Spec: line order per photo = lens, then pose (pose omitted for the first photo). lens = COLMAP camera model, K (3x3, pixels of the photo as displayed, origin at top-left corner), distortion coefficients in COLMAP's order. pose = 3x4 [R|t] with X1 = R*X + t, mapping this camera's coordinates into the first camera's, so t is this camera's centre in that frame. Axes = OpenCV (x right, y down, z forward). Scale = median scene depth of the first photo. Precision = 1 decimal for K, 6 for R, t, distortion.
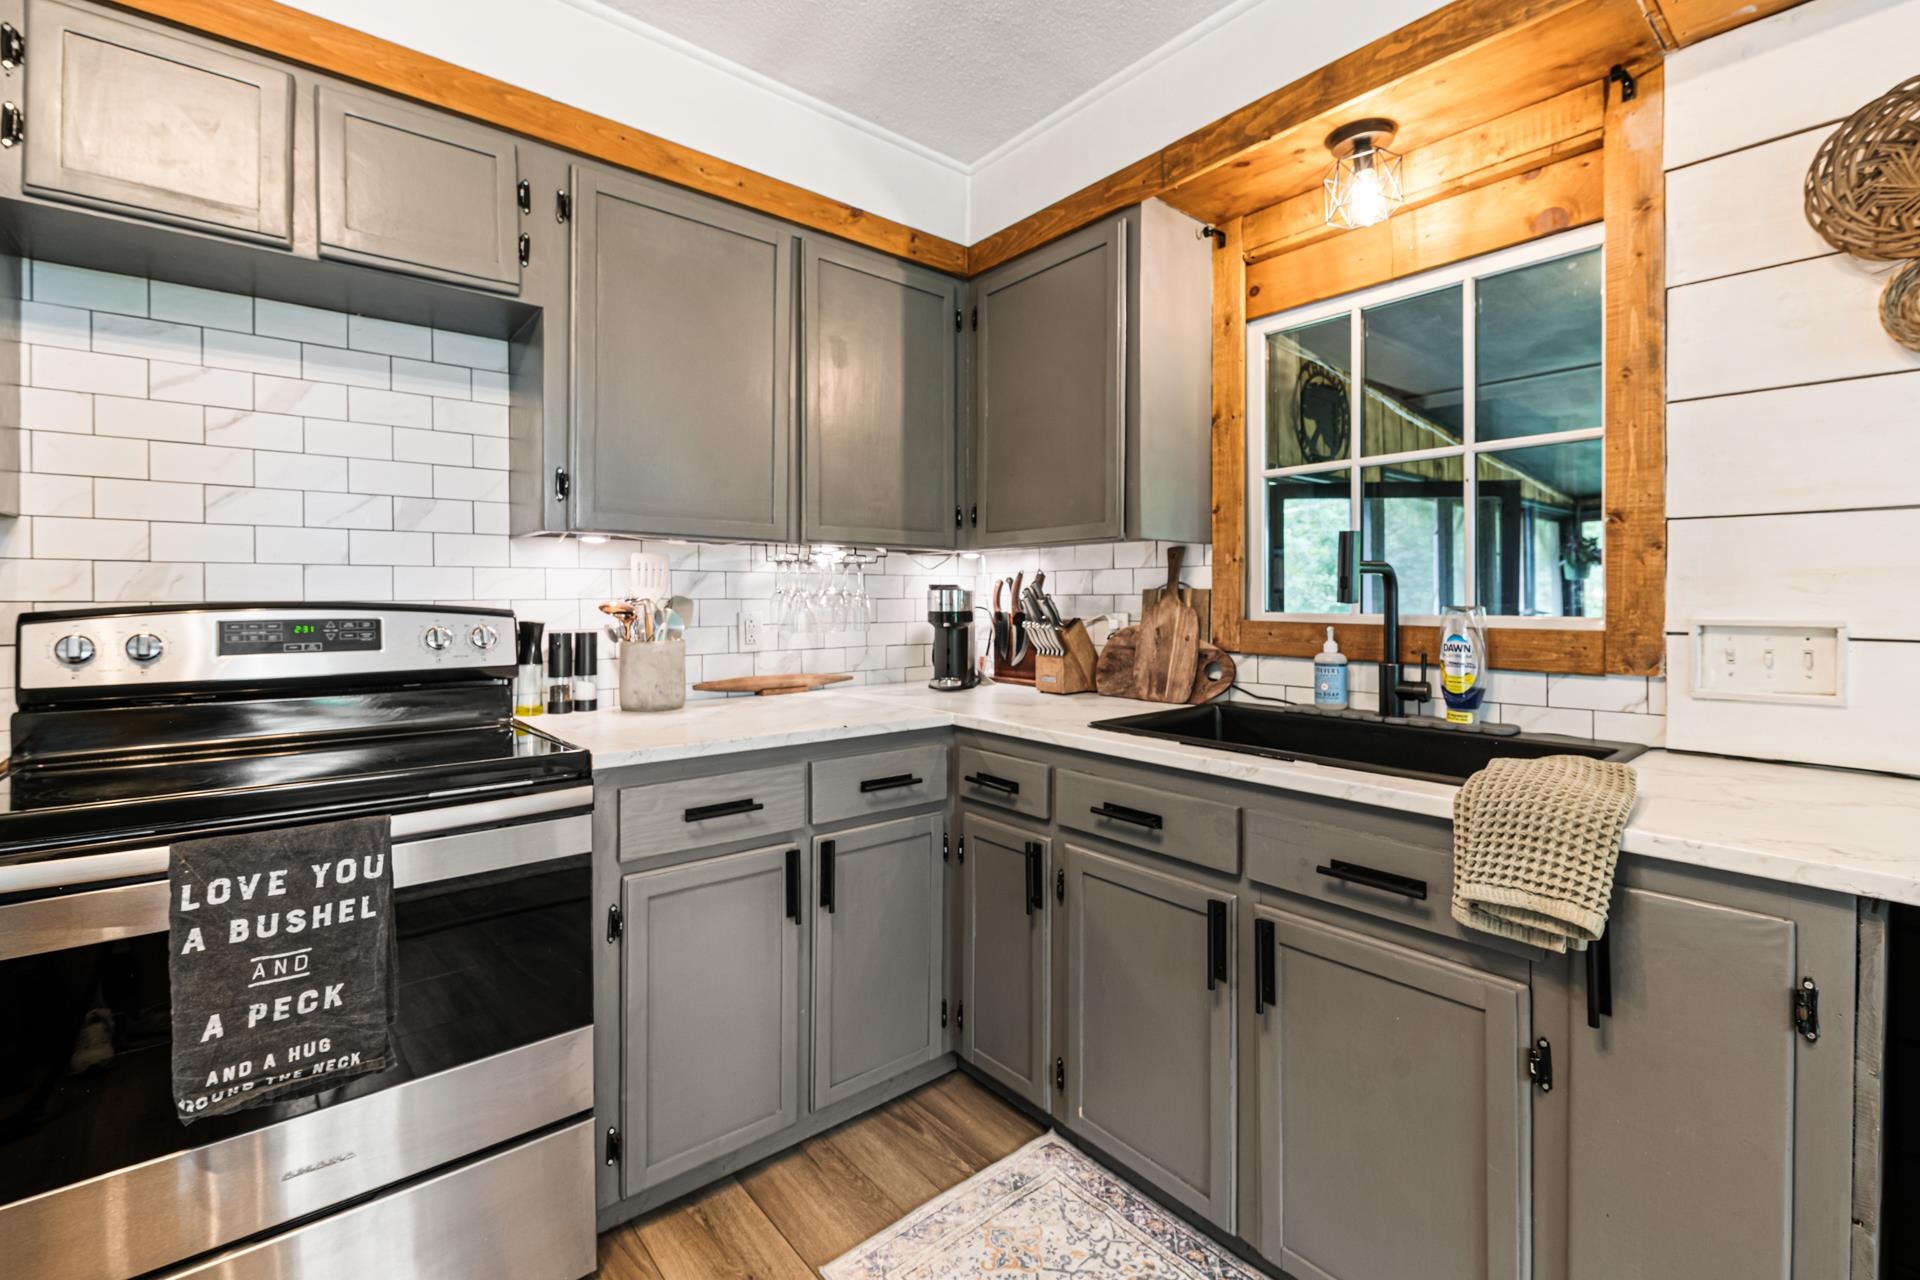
lens RADIAL K [[850.3, 0, 867.4], [0, 850.3, 605.5], [0, 0, 1]] dist [0.005908, -0.005773]
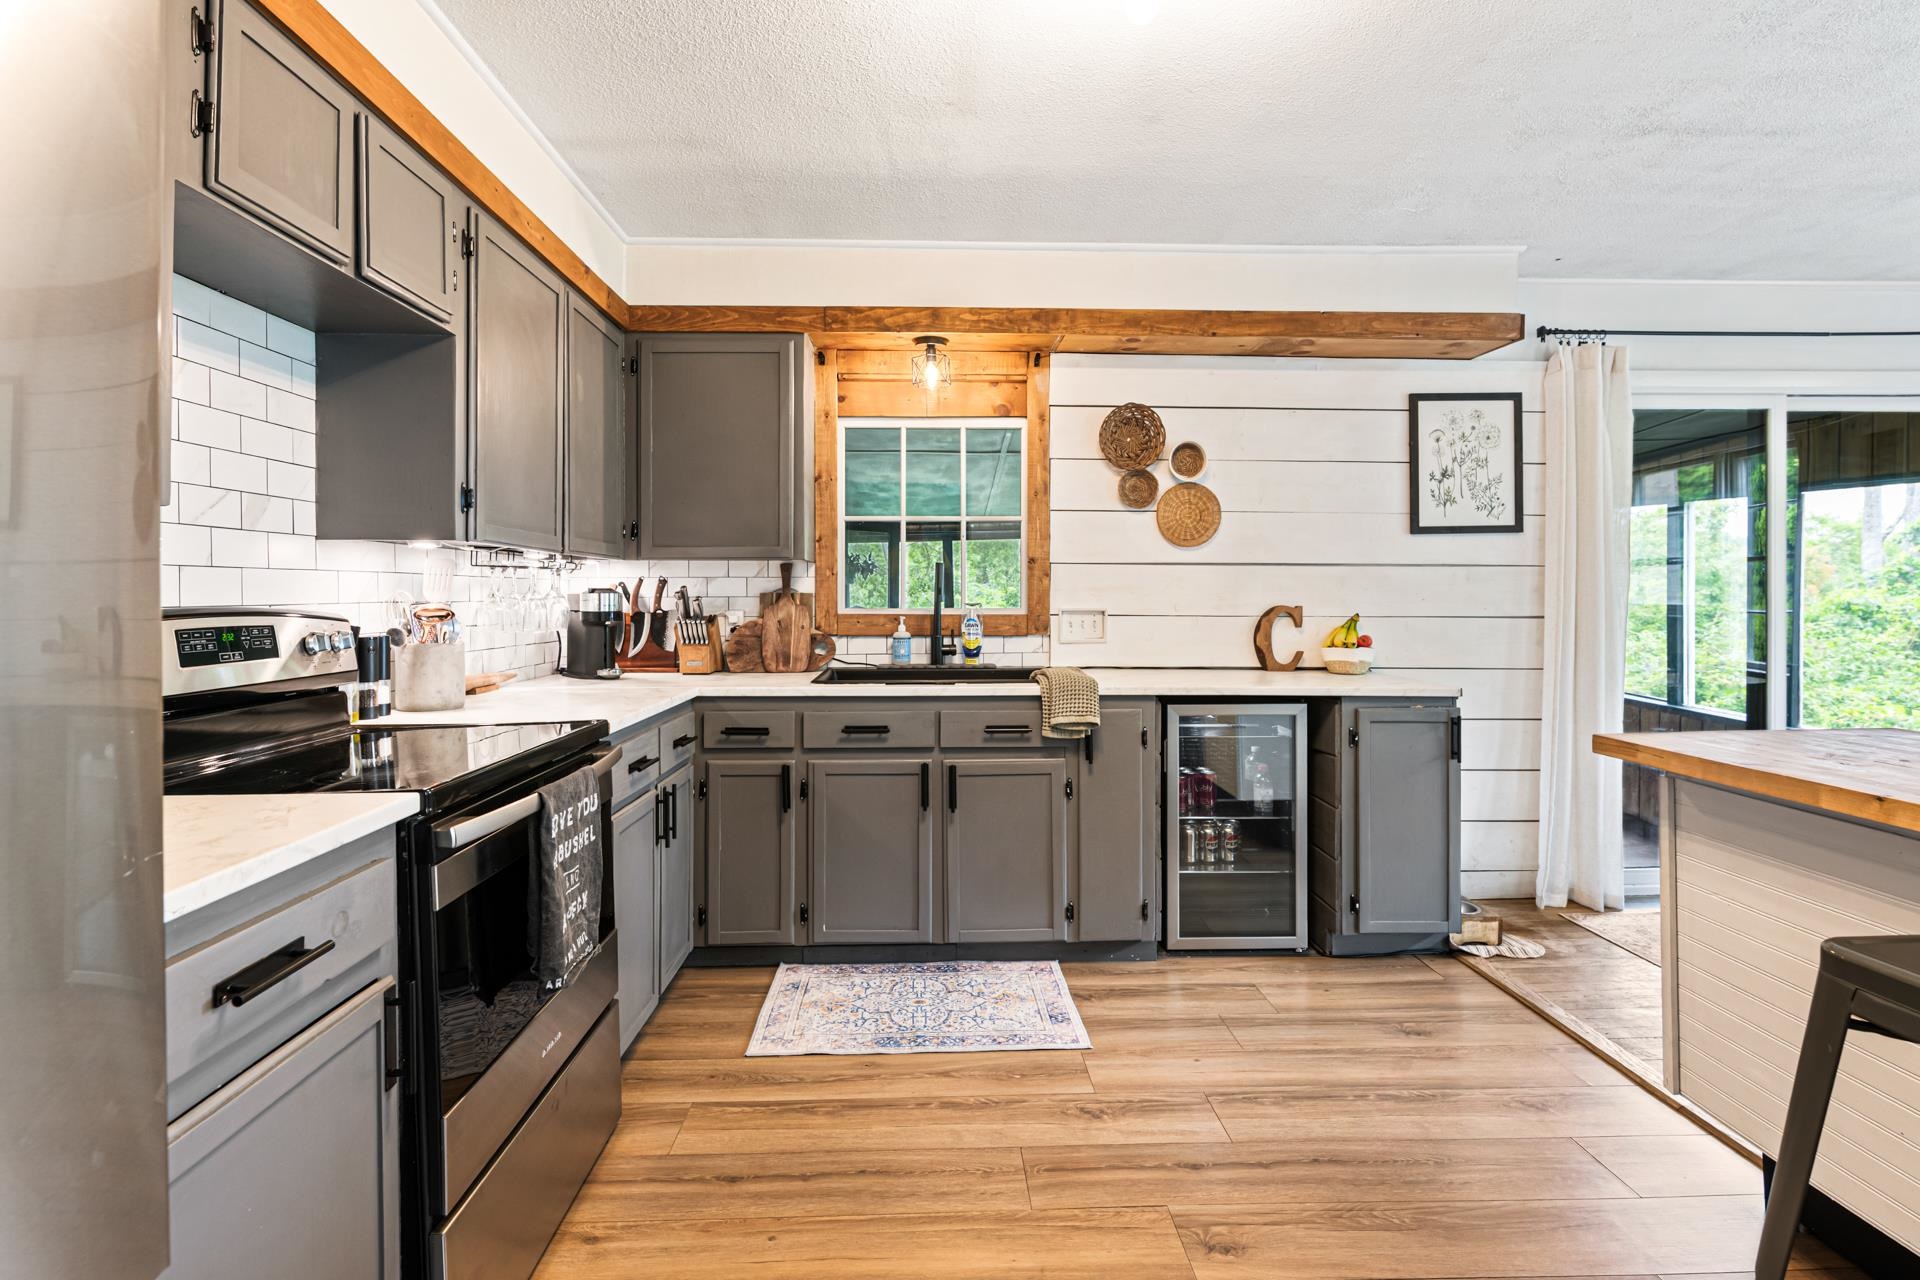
lens RADIAL K [[1036.0, 0, 925.3], [0, 1036.0, 612.5], [0, 0, 1]] dist [0.004915, -0.001988]
pose [[0.604606, -0.013781, 0.796406, -1.086152], [0.007524, 0.999905, 0.011590, -0.006170], [-0.796489, -0.001015, 0.604652, -0.284507]]
